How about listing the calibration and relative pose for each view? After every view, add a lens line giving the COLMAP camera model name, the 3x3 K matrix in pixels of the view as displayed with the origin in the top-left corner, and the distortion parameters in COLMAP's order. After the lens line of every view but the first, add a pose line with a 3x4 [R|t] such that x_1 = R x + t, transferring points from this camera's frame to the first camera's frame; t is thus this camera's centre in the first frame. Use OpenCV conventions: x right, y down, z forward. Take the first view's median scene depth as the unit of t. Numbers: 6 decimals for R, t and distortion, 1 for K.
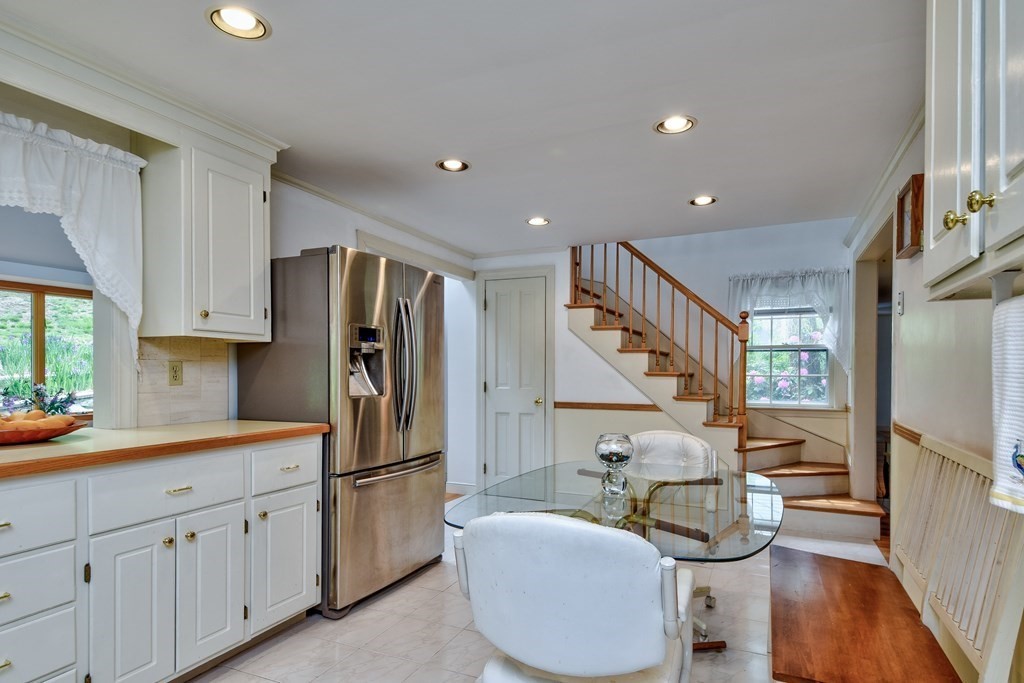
lens RADIAL K [[552.3, 0, 531.1], [0, 552.3, 375.6], [0, 0, 1]] dist [0.038105, -0.024543]
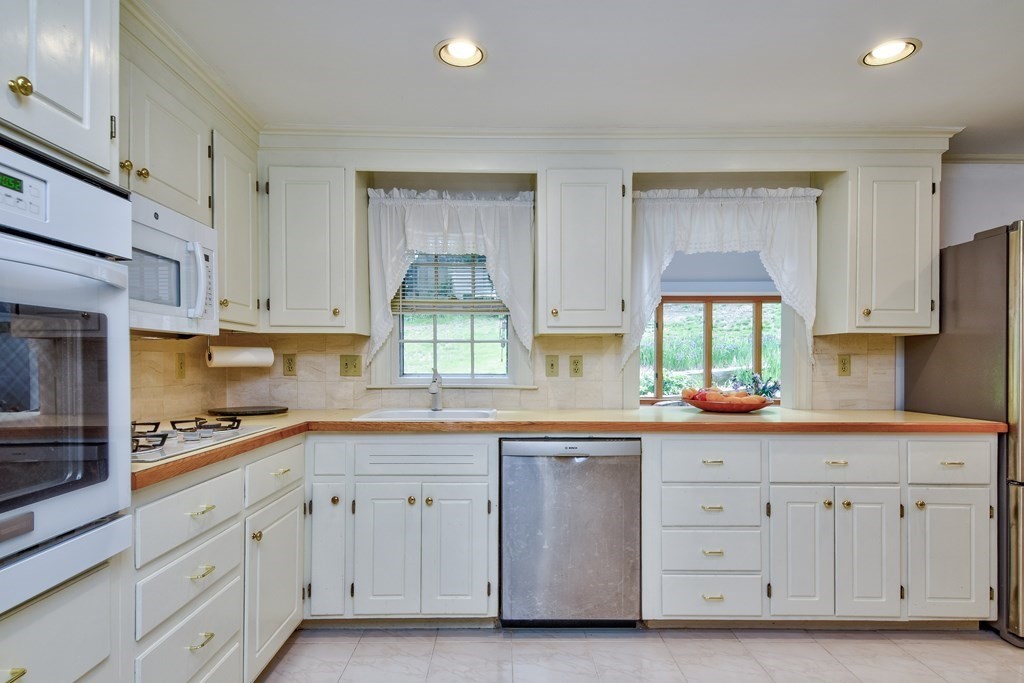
lens RADIAL K [[552.3, 0, 502.0], [0, 552.3, 366.1], [0, 0, 1]] dist [0.038105, -0.024543]
pose [[0.398652, 0.006292, -0.917081, 0.142374], [-0.009670, 0.999950, 0.002657, 0.001024], [0.917051, 0.007809, 0.398693, -0.107441]]
